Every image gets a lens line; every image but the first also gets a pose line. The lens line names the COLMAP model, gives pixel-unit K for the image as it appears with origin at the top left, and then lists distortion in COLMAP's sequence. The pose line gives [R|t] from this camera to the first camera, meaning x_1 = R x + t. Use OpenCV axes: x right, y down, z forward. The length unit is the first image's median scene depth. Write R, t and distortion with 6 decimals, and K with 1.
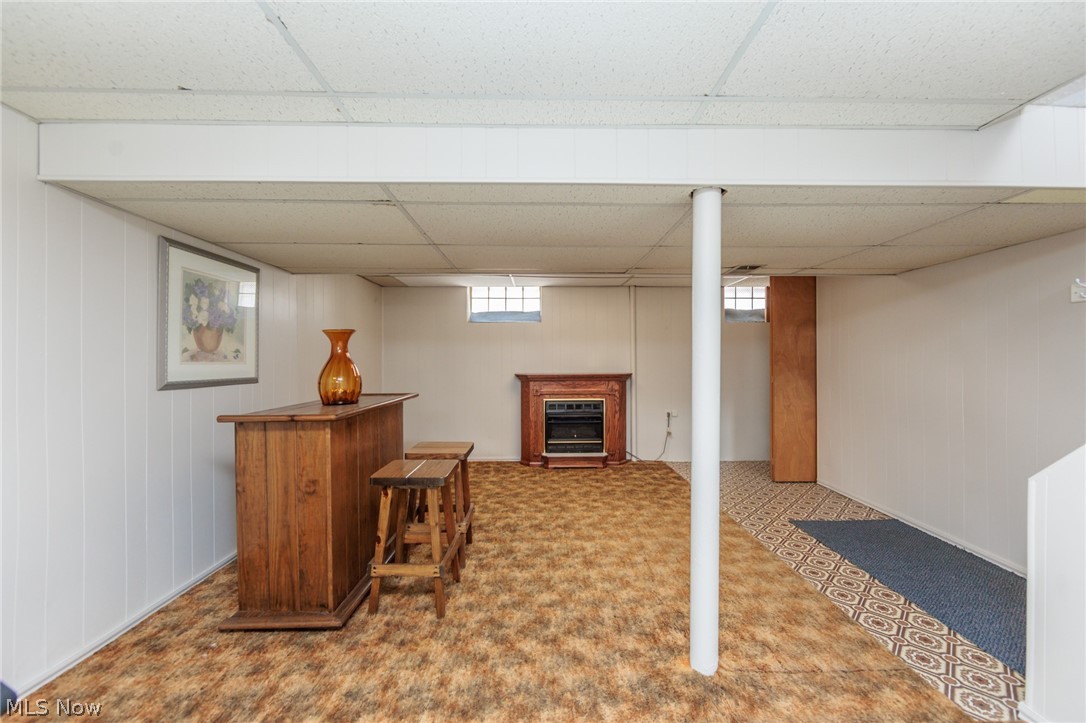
lens RADIAL K [[425.1, 0, 550.0], [0, 425.1, 362.4], [0, 0, 1]] dist [-0.004205, 0.000266]
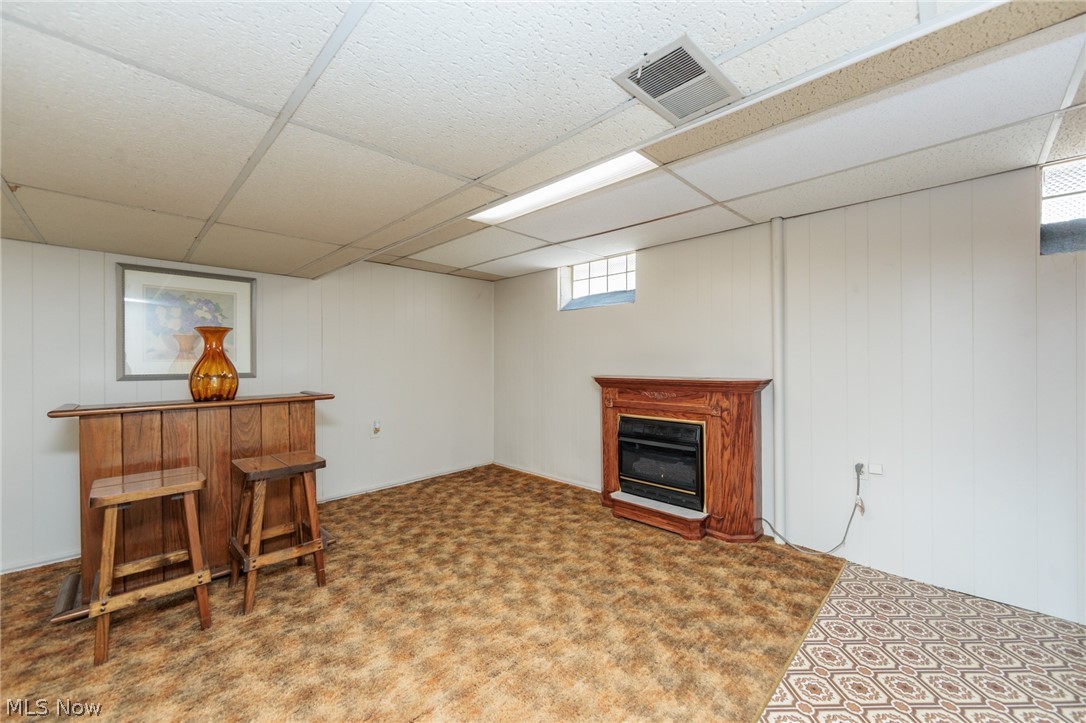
lens RADIAL K [[425.1, 0, 545.6], [0, 425.1, 360.8], [0, 0, 1]] dist [-0.004205, 0.000266]
pose [[0.700839, 0.000425, -0.713319, 0.499429], [0.000174, 1.000000, 0.000768, 0.001291], [0.713319, -0.000662, 0.700839, 0.547674]]
